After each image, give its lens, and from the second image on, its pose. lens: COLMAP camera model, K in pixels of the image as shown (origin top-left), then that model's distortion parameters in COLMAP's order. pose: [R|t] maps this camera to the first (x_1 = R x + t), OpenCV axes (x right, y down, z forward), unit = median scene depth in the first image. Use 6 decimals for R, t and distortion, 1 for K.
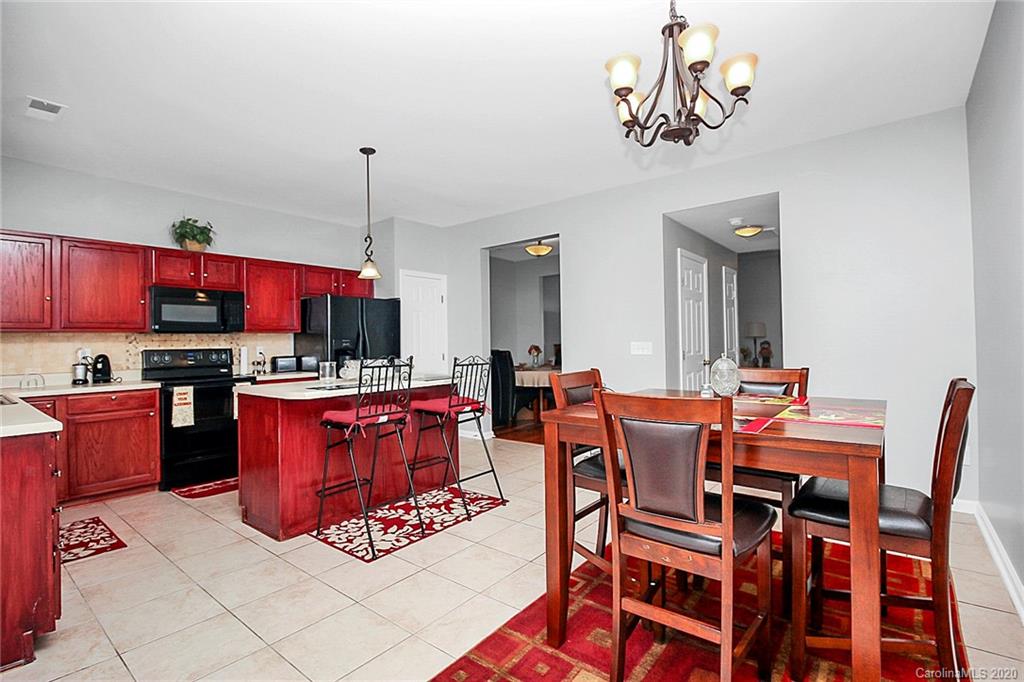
lens RADIAL K [[477.6, 0, 529.6], [0, 477.6, 333.8], [0, 0, 1]] dist [-0.006807, -0.005495]
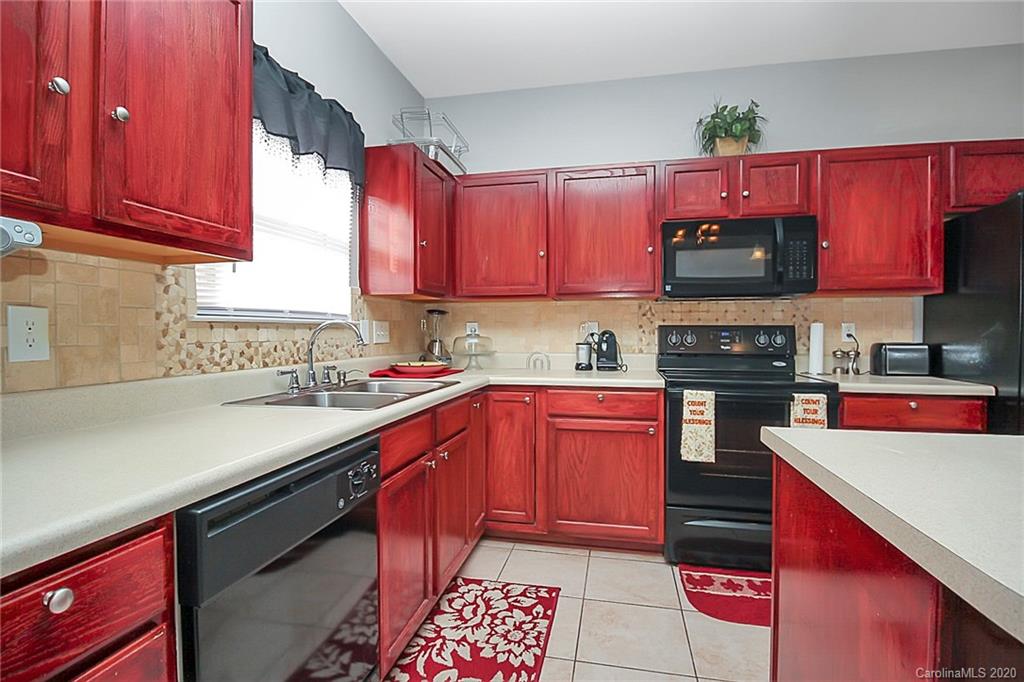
lens RADIAL K [[487.8, 0, 505.6], [0, 487.8, 334.5], [0, 0, 1]] dist [0.004273, -0.011524]
pose [[0.418502, 0.026229, -0.907837, -0.333735], [0.006978, 0.999461, 0.032093, 0.027982], [0.908189, -0.019766, 0.418093, 0.608389]]
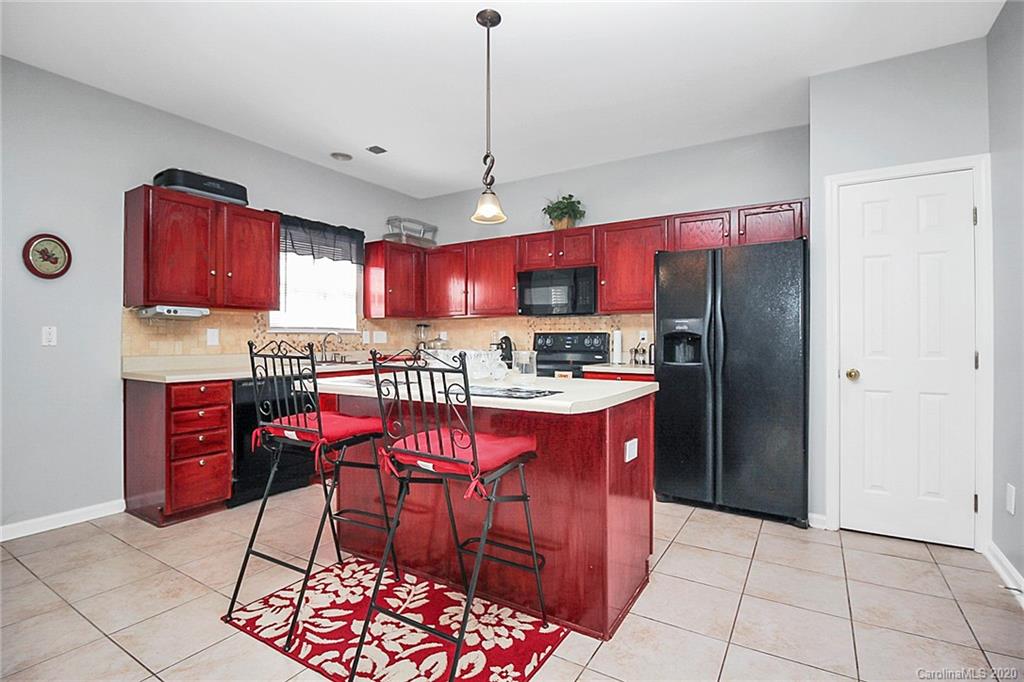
lens RADIAL K [[487.8, 0, 512.3], [0, 487.8, 337.0], [0, 0, 1]] dist [0.004273, -0.011524]
pose [[0.090817, 0.016551, -0.995730, 0.316947], [0.015622, 0.999715, 0.018042, 0.026841], [0.995745, -0.017193, 0.090533, 0.986930]]
